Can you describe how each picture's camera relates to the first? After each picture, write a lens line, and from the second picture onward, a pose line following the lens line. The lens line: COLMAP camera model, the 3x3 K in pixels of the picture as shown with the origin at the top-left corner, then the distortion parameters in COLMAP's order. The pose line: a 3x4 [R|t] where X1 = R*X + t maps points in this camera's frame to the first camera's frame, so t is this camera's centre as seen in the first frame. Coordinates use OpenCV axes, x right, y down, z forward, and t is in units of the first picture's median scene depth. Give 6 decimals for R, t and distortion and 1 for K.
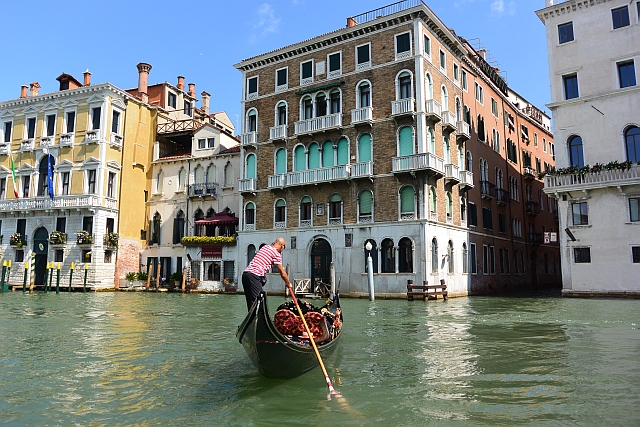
lens RADIAL K [[515.4, 0, 312.3], [0, 515.4, 205.7], [0, 0, 1]] dist [-0.091549, 0.042017]
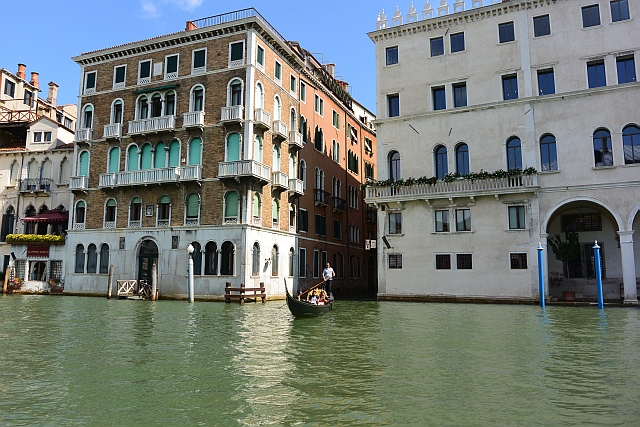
lens RADIAL K [[515.4, 0, 316.3], [0, 515.4, 207.0], [0, 0, 1]] dist [-0.091549, 0.042017]
pose [[0.972411, 0.037546, 0.230231, 0.091164], [-0.036987, 0.999293, -0.006745, -0.004533], [-0.230321, -0.001957, 0.973113, -0.031095]]
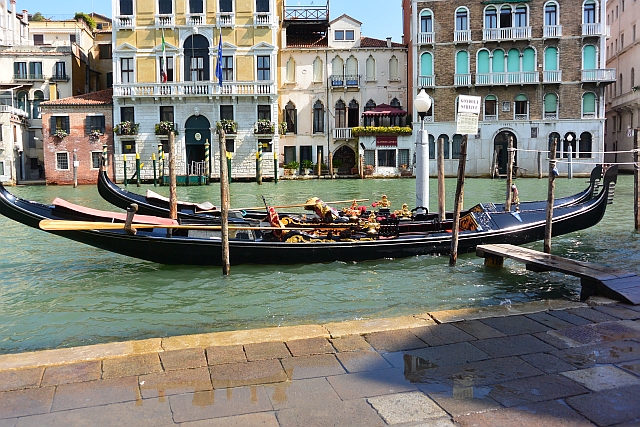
lens RADIAL K [[515.4, 0, 300.0], [0, 515.4, 204.3], [0, 0, 1]] dist [-0.091549, 0.042017]
pose [[0.926899, -0.045513, 0.372541, -0.801529], [-0.034352, 0.978165, 0.204971, 0.003915], [-0.373735, -0.202785, 0.905097, 0.047459]]
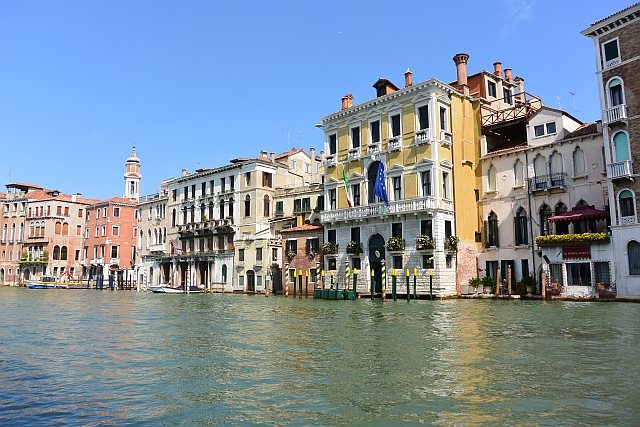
lens RADIAL K [[515.4, 0, 306.3], [0, 515.4, 202.0], [0, 0, 1]] dist [-0.091549, 0.042017]
pose [[0.871211, -0.075964, -0.484996, -0.178871], [0.066841, 0.997110, -0.036108, 0.007493], [0.486337, -0.000960, 0.873771, 0.051034]]
